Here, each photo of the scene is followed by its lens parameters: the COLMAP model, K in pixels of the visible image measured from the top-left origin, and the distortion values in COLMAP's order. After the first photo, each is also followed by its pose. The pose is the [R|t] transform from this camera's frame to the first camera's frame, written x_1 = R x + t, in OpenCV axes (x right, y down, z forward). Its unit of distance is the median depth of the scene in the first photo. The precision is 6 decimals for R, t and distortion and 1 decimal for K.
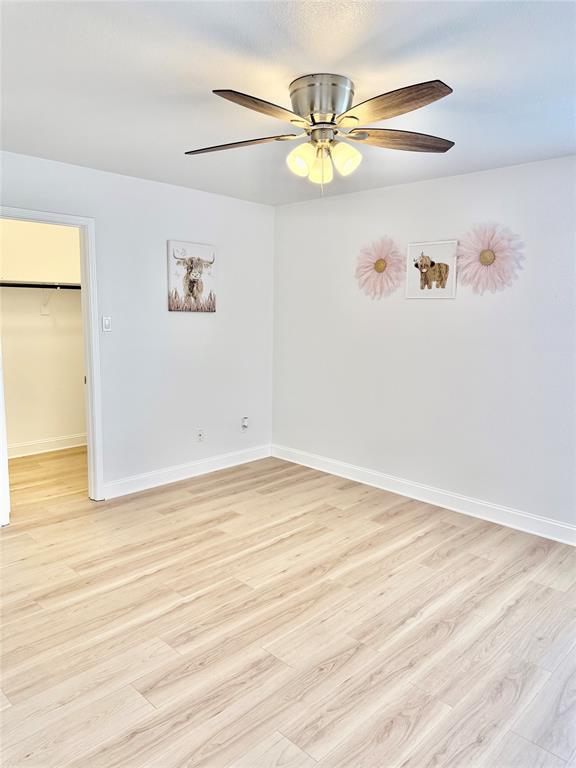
lens RADIAL K [[538.7, 0, 288.0], [0, 538.7, 384.0], [0, 0, 1]] dist [0.096553, -0.111262]
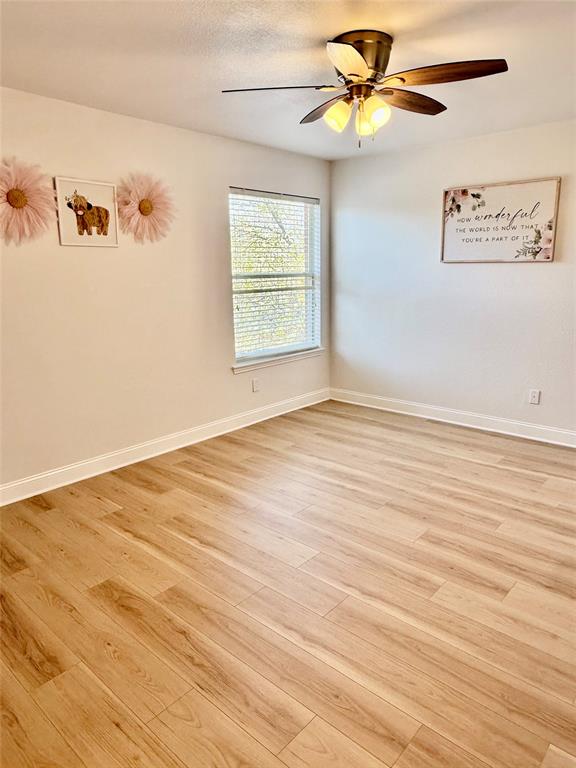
lens RADIAL K [[511.4, 0, 289.8], [0, 511.4, 387.3], [0, 0, 1]] dist [0.001165, -0.001279]
pose [[-0.052700, -0.242732, 0.968661, -0.631640], [0.150388, 0.957017, 0.247996, -0.098649], [-0.987221, 0.158745, -0.013930, 0.749922]]
